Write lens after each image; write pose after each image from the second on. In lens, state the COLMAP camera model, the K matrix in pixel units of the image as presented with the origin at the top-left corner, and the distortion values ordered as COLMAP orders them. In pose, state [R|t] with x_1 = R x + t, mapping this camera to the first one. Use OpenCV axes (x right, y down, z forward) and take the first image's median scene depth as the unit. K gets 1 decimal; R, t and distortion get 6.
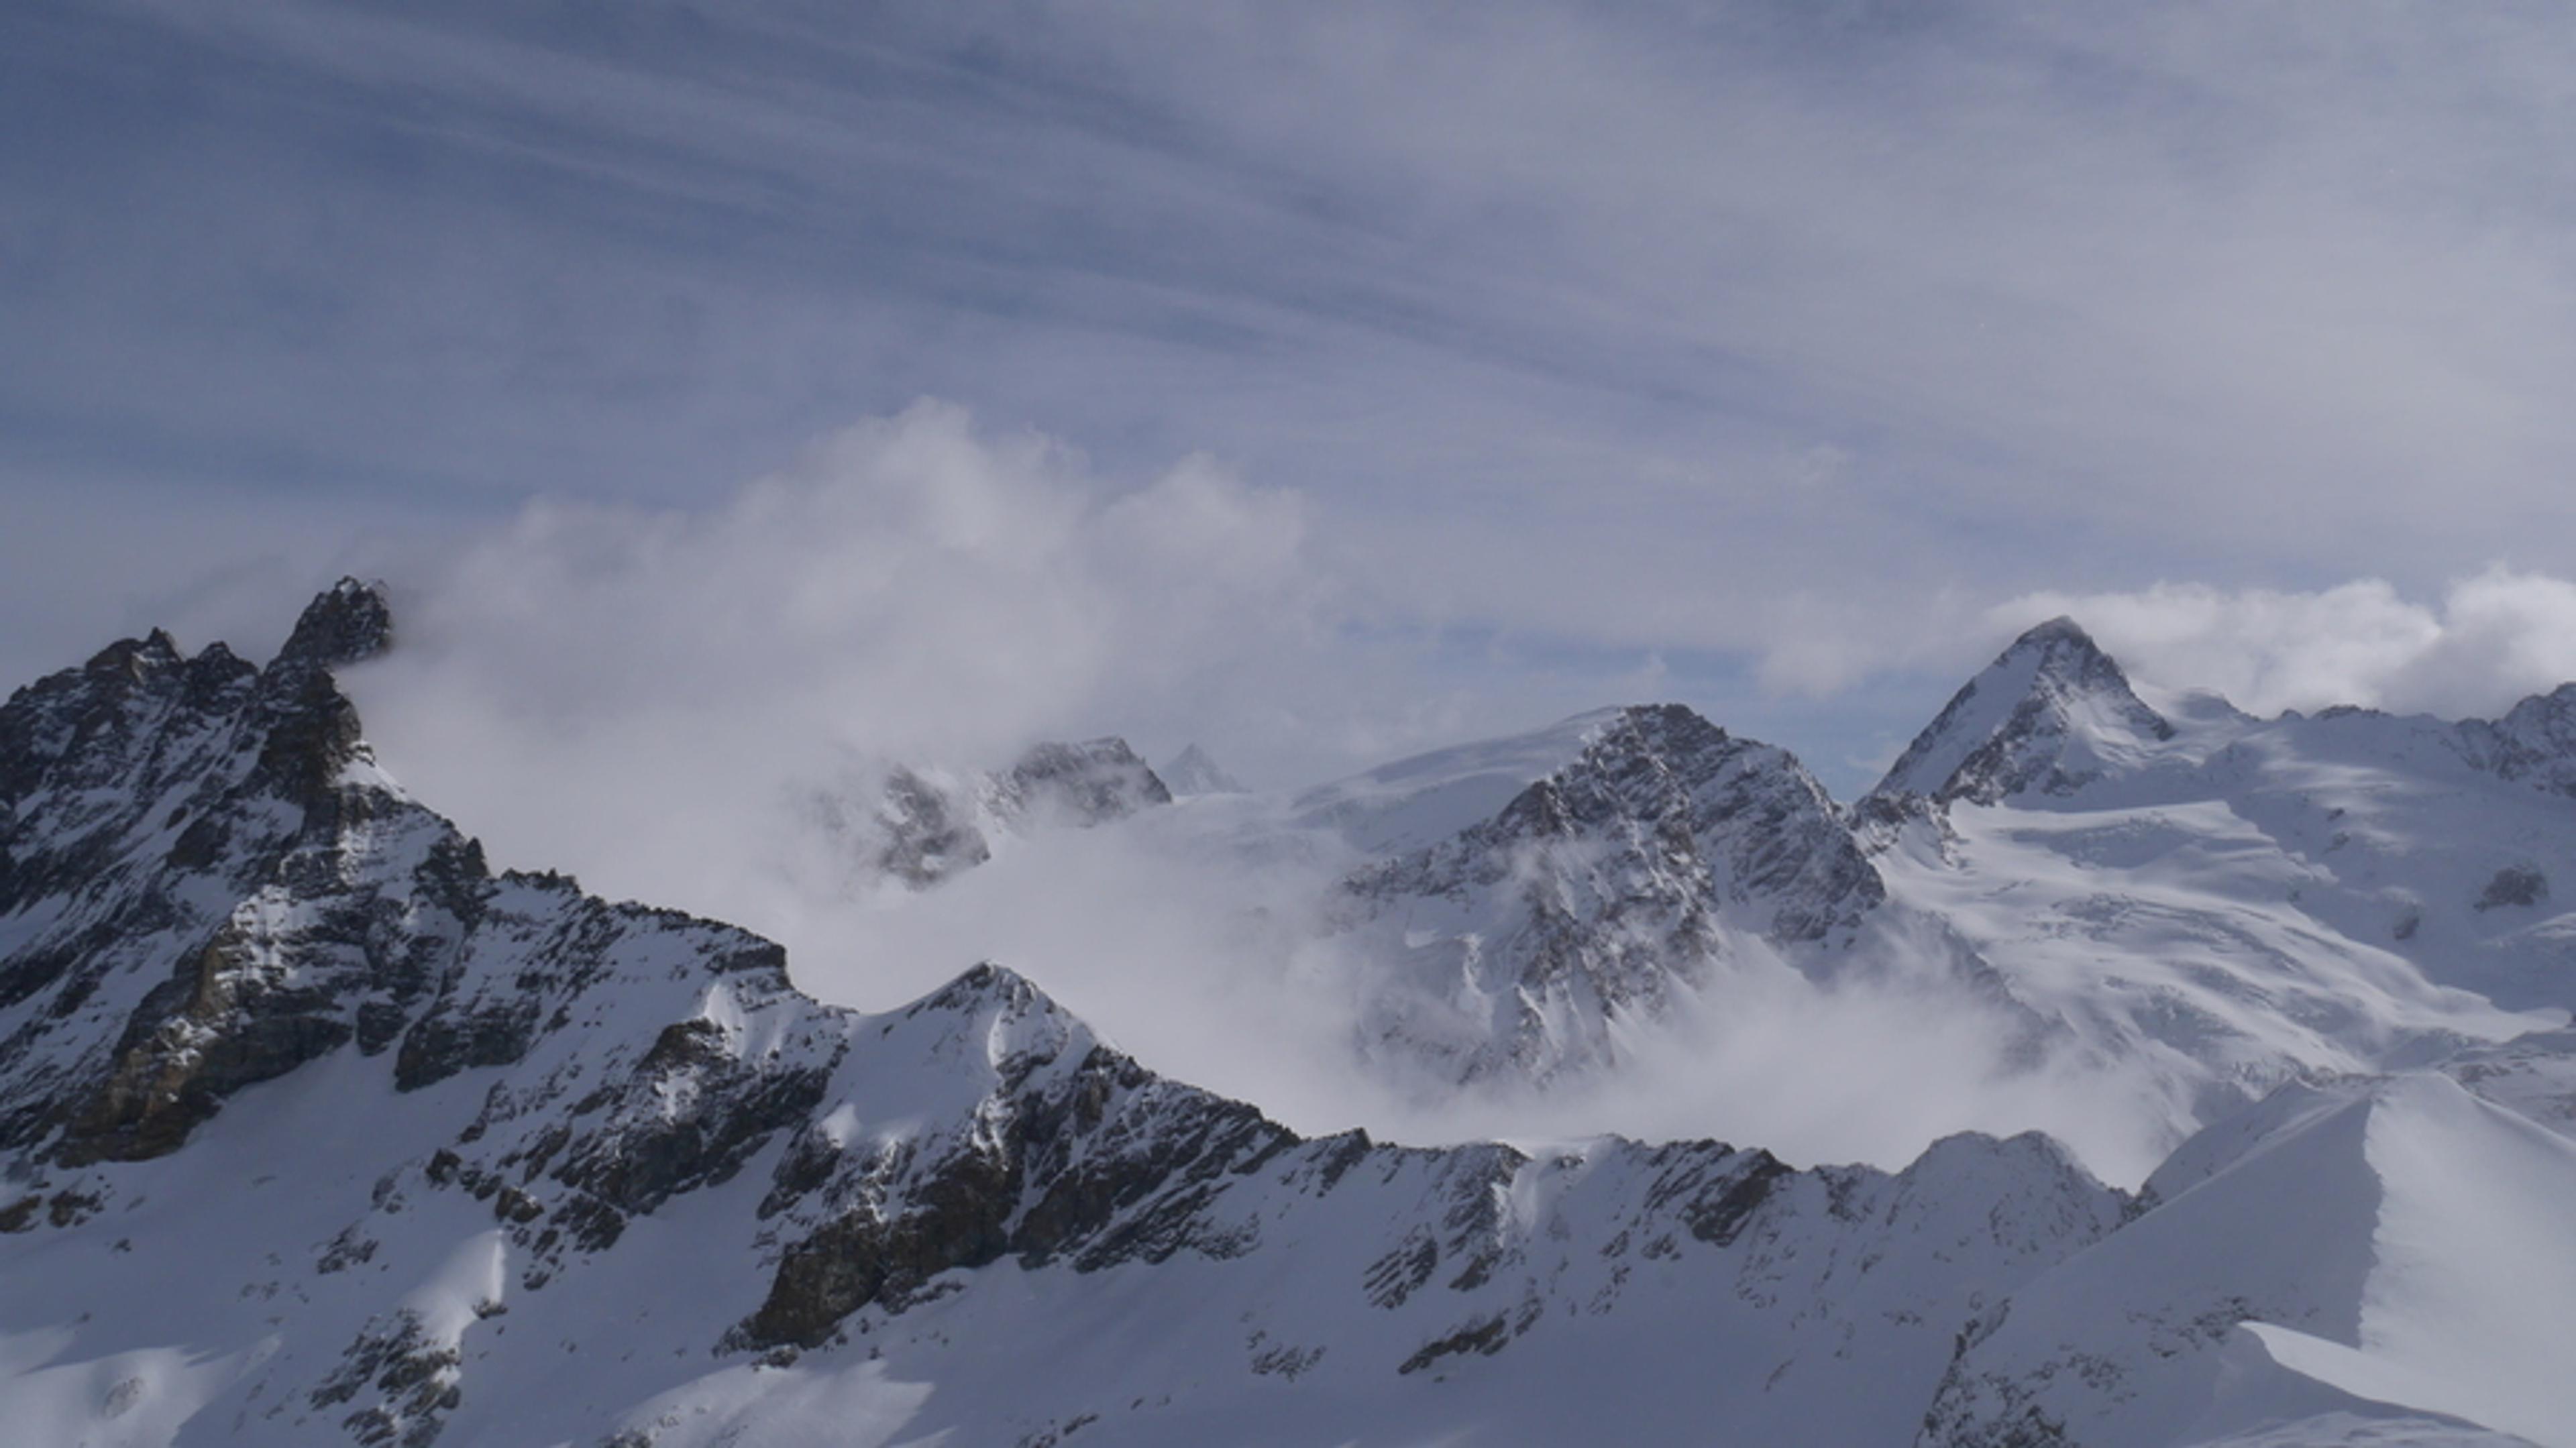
lens RADIAL K [[1772.2, 0, 1287.6], [0, 1772.2, 717.4], [0, 0, 1]] dist [-0.067207, 0.013794]
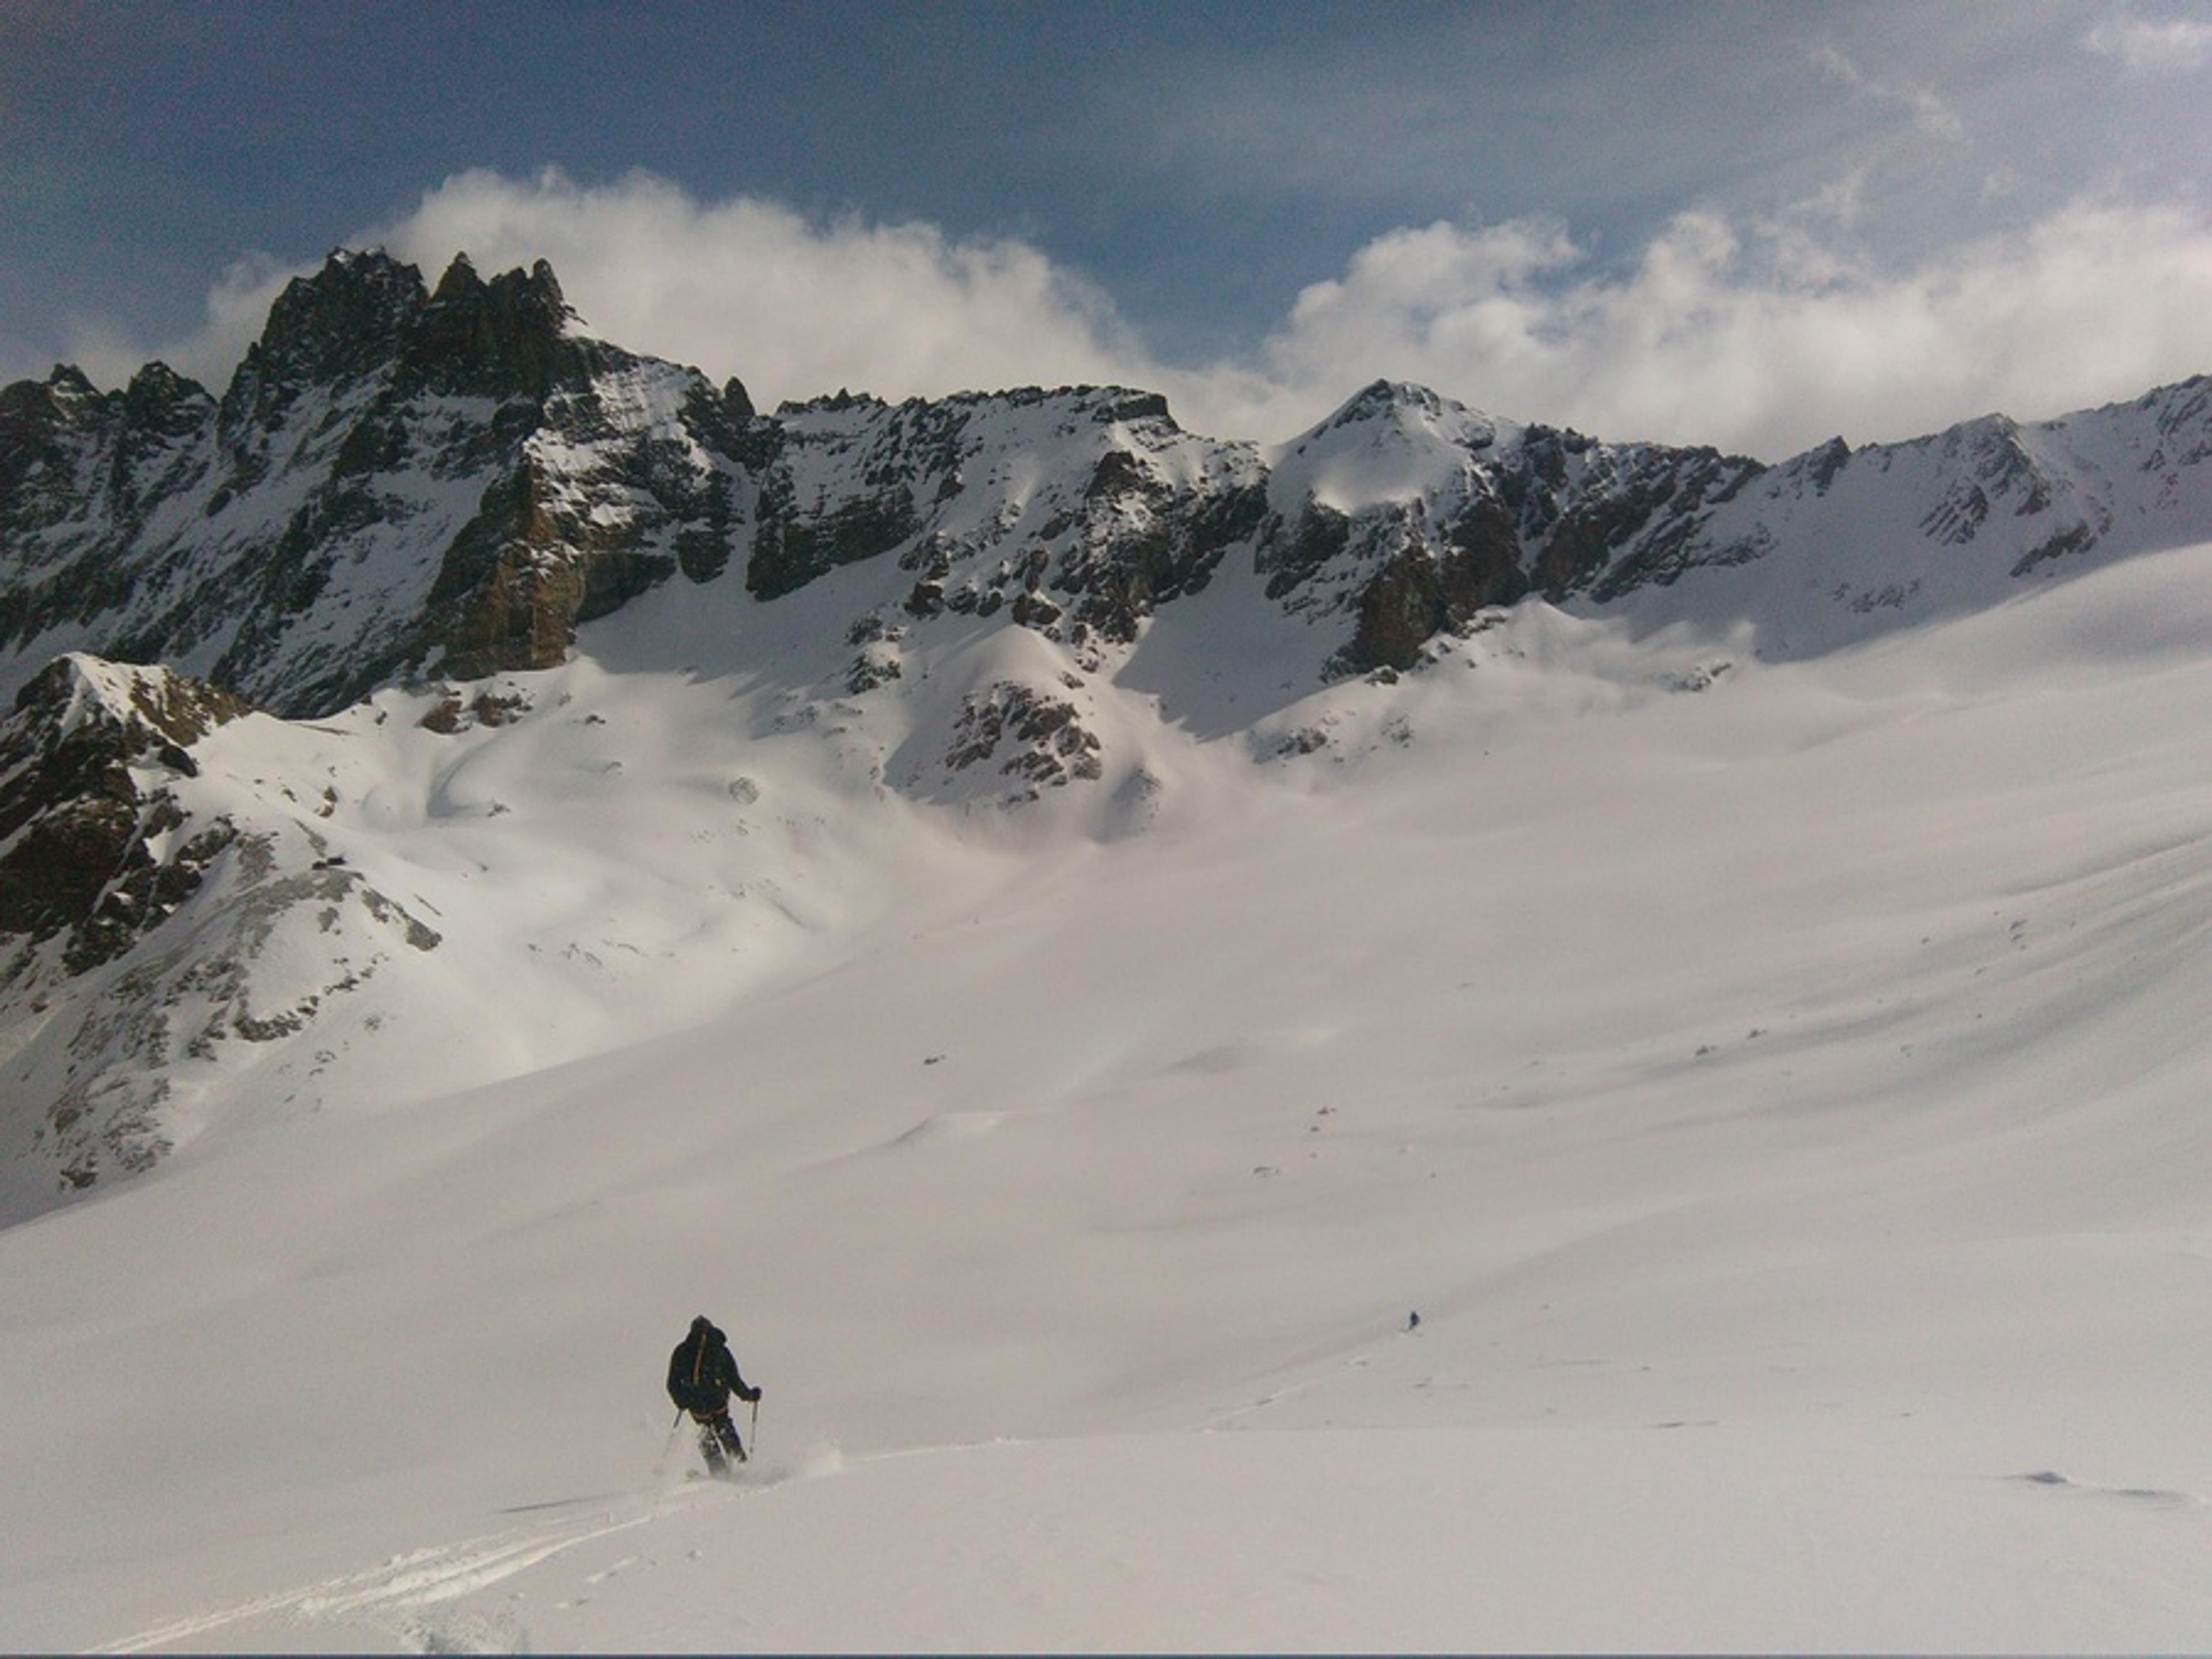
lens RADIAL K [[1758.4, 0, 1117.8], [0, 1758.4, 833.4], [0, 0, 1]] dist [0.025977, -0.062856]
pose [[0.983431, -0.124144, 0.132101, -0.487130], [0.109827, 0.987771, 0.110663, 0.269029], [-0.144224, -0.094321, 0.985040, 0.005312]]
